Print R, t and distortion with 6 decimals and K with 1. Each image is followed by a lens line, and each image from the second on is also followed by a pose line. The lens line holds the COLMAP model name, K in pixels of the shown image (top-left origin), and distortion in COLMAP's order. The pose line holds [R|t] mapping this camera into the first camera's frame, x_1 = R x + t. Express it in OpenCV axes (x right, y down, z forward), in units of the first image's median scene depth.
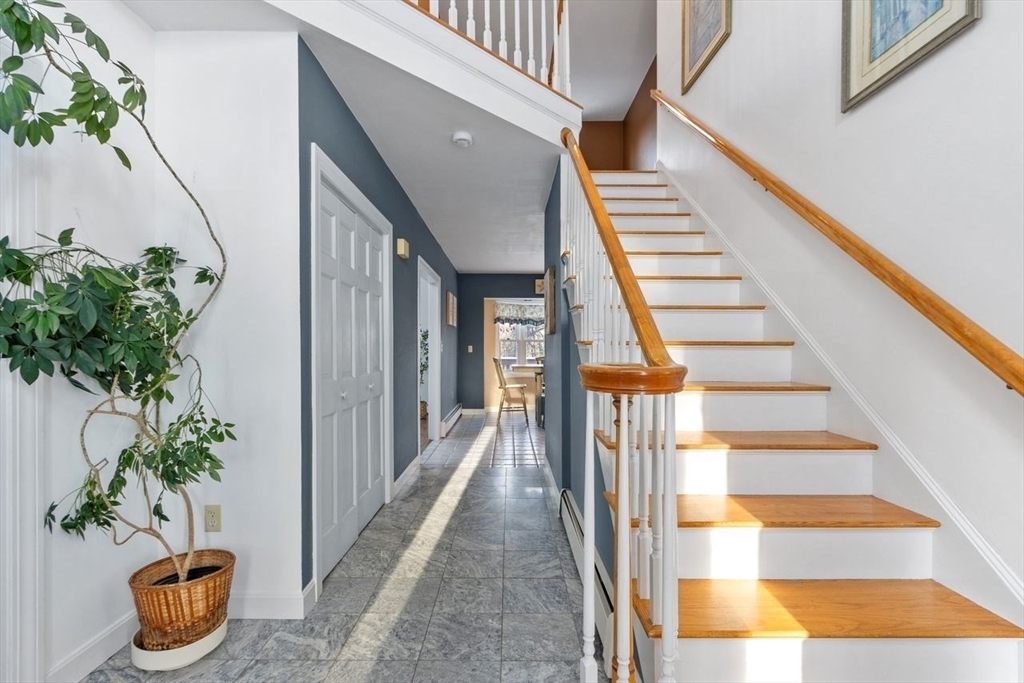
lens RADIAL K [[460.5, 0, 507.4], [0, 460.5, 349.9], [0, 0, 1]] dist [0.000422, -0.000220]
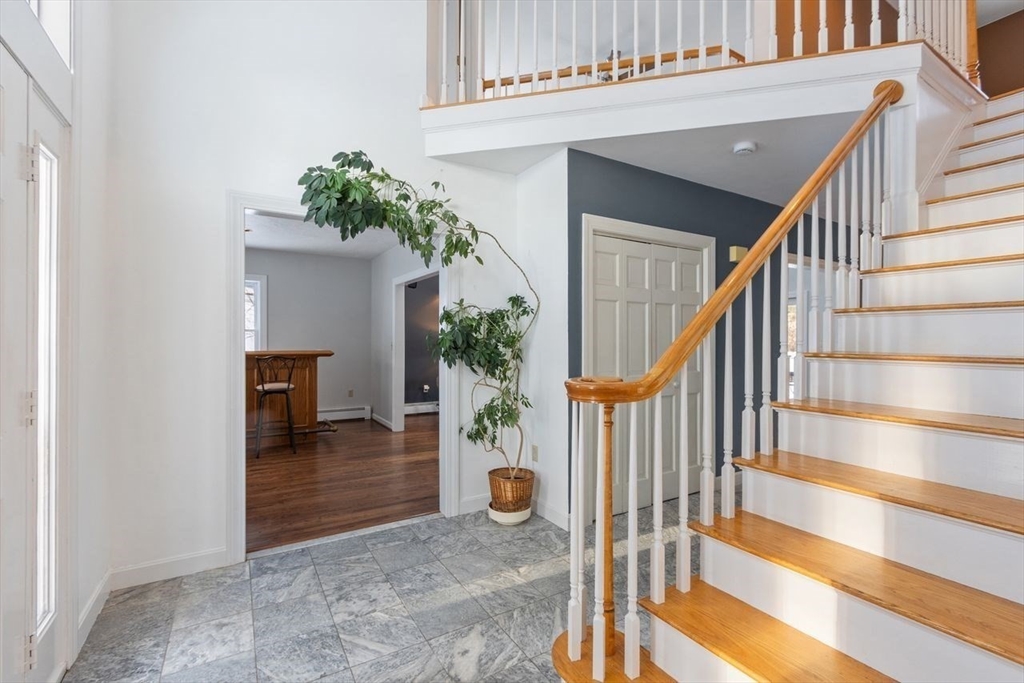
lens RADIAL K [[460.5, 0, 507.4], [0, 460.5, 349.9], [0, 0, 1]] dist [0.000422, -0.000220]
pose [[0.518325, 0.019232, -0.854968, 0.762629], [-0.005429, 0.999801, 0.019199, -0.047707], [0.855167, -0.005309, 0.518326, 0.040795]]
